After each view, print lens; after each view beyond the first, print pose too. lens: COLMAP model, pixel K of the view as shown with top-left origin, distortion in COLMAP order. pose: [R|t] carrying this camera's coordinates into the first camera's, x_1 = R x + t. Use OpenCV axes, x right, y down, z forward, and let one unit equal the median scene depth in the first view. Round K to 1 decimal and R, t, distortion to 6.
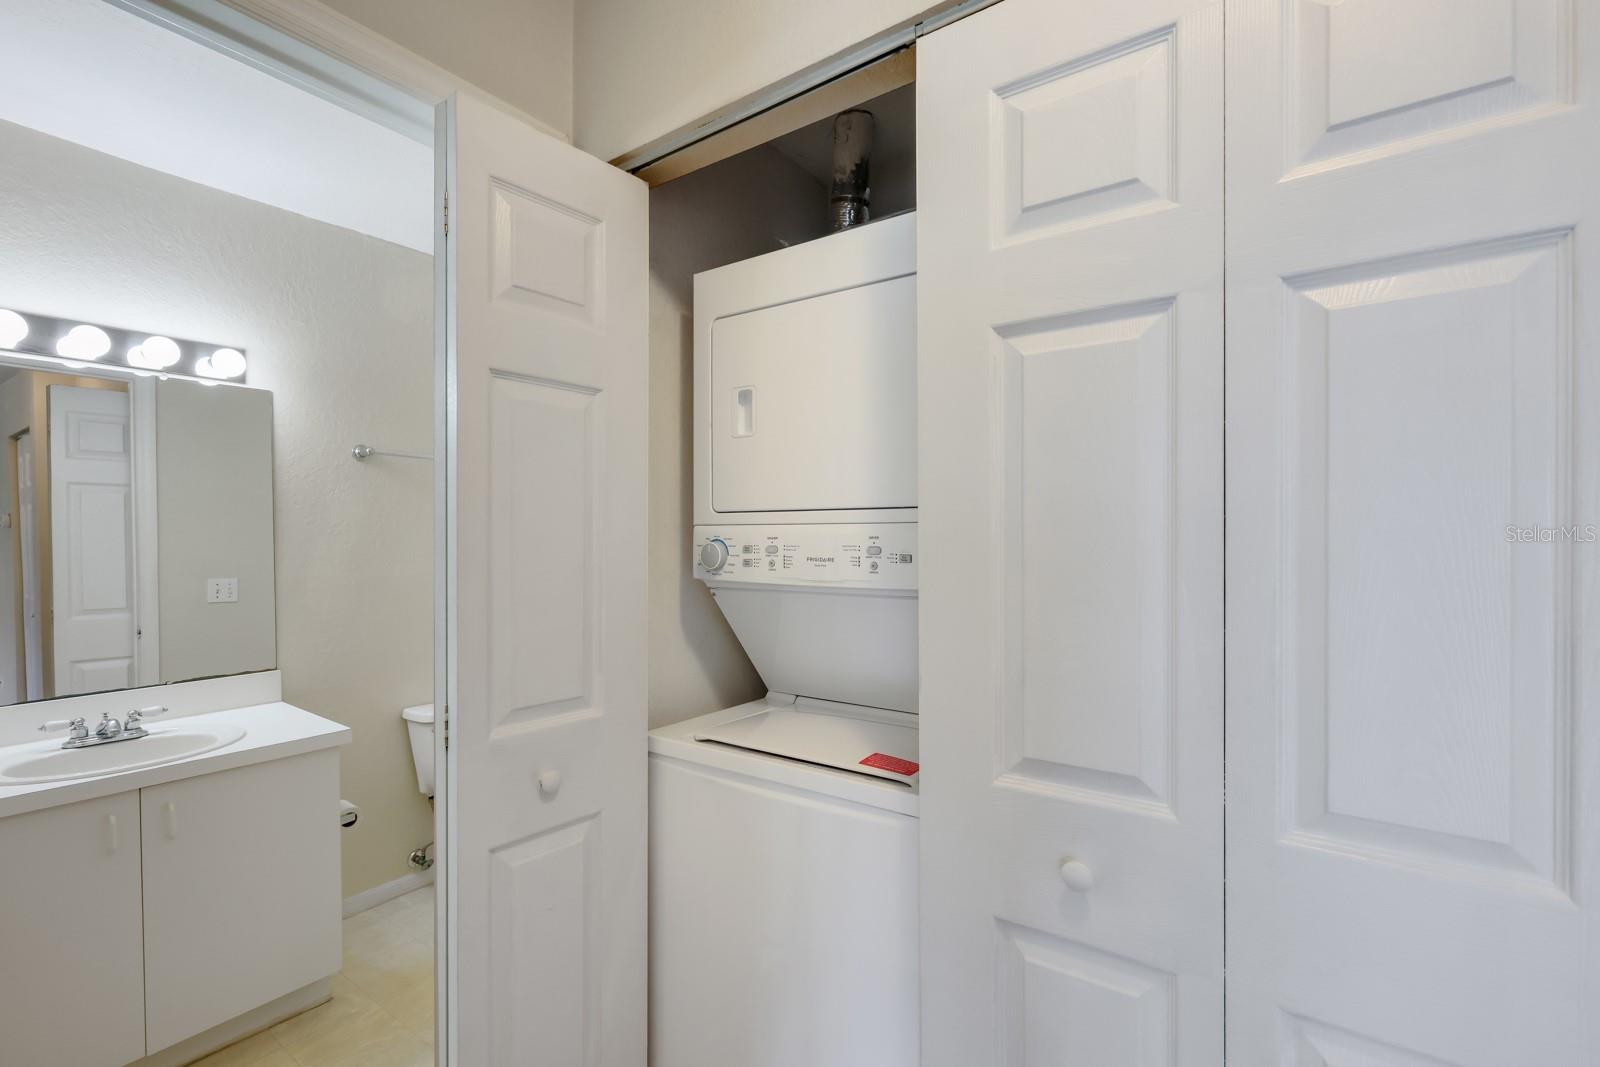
lens RADIAL K [[710.2, 0, 794.1], [0, 710.2, 538.0], [0, 0, 1]] dist [0.000733, -0.000477]
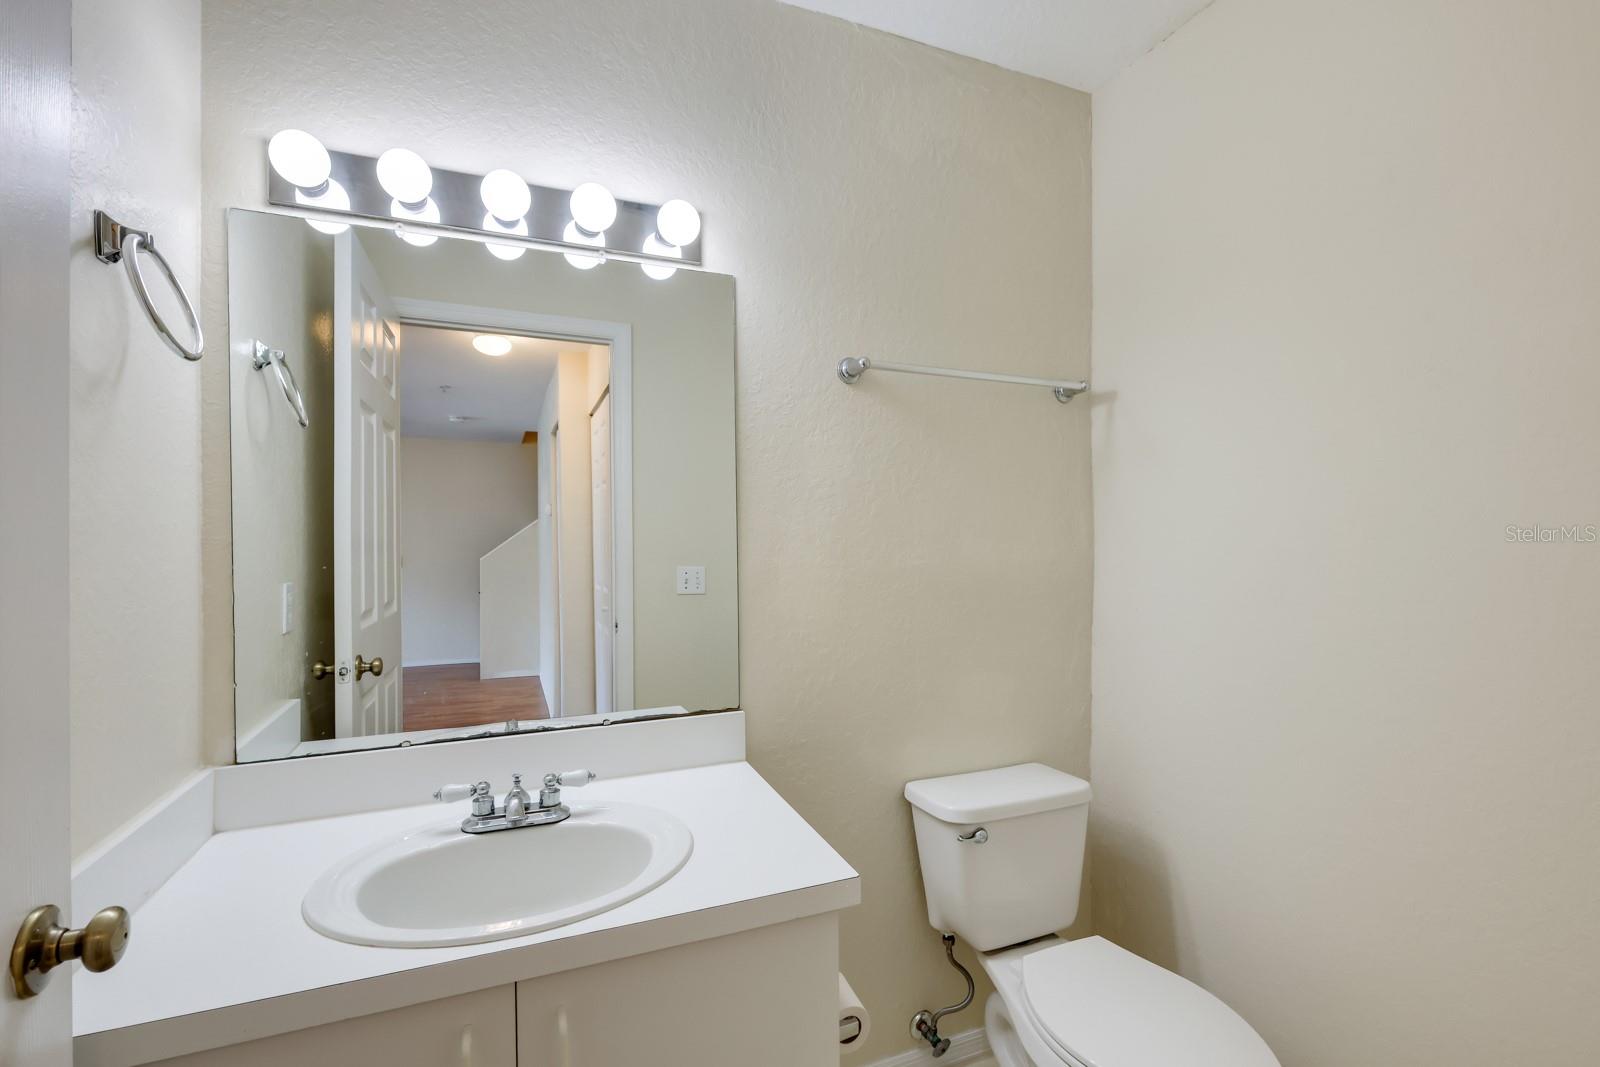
lens RADIAL K [[710.2, 0, 798.4], [0, 710.2, 534.1], [0, 0, 1]] dist [0.000733, -0.000477]
pose [[0.851845, 0.000502, -0.523793, -0.365709], [-0.001784, 0.999997, -0.001944, 0.029173], [0.523791, 0.002591, 0.851843, 0.506253]]
